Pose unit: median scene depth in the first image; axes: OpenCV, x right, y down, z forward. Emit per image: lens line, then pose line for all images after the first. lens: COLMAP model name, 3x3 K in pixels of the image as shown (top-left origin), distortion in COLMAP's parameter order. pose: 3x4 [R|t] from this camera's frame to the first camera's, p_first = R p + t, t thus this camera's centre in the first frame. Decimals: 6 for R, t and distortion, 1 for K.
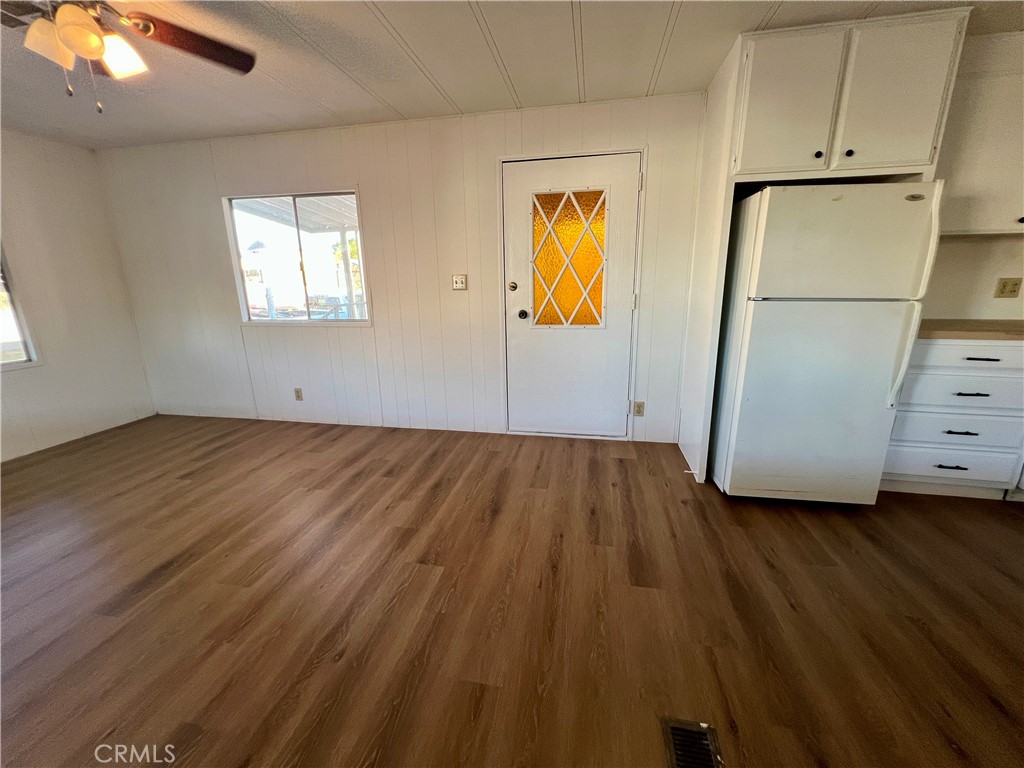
lens RADIAL K [[410.1, 0, 507.9], [0, 410.1, 381.4], [0, 0, 1]] dist [0.001647, -0.000109]
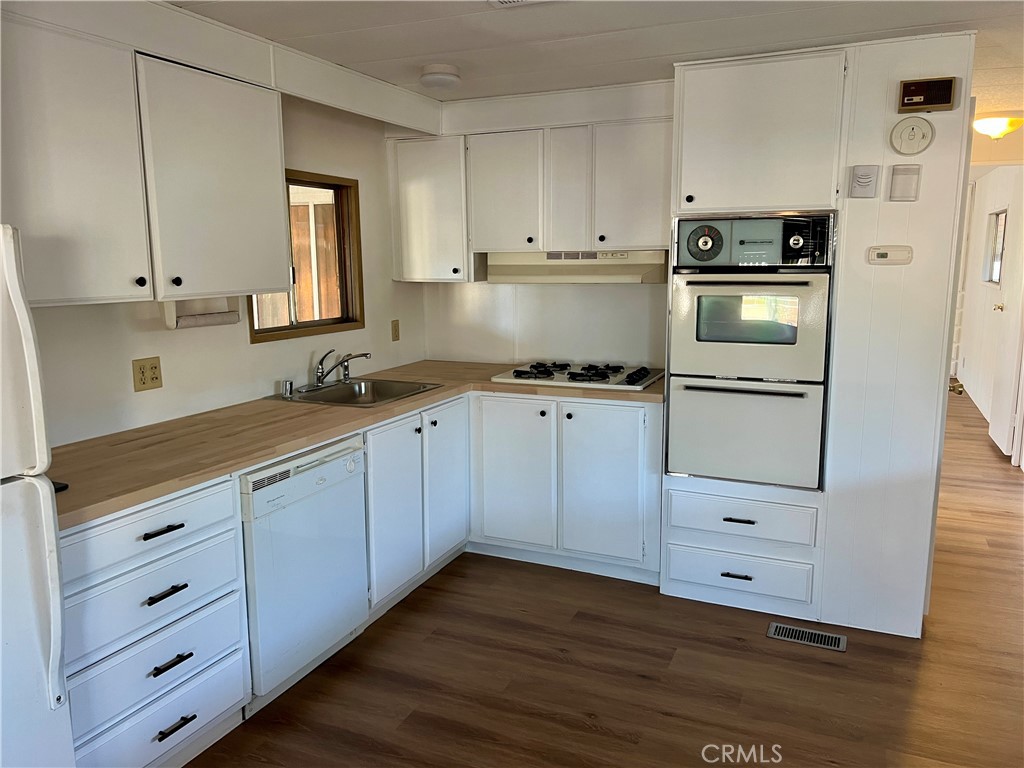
lens RADIAL K [[768.8, 0, 513.3], [0, 768.8, 383.8], [0, 0, 1]] dist [0.027492, -0.014889]
pose [[0.219622, -0.144856, 0.964771, 0.269763], [0.240194, 0.966503, 0.090437, -0.217971], [-0.945554, 0.211870, 0.247059, 0.243176]]
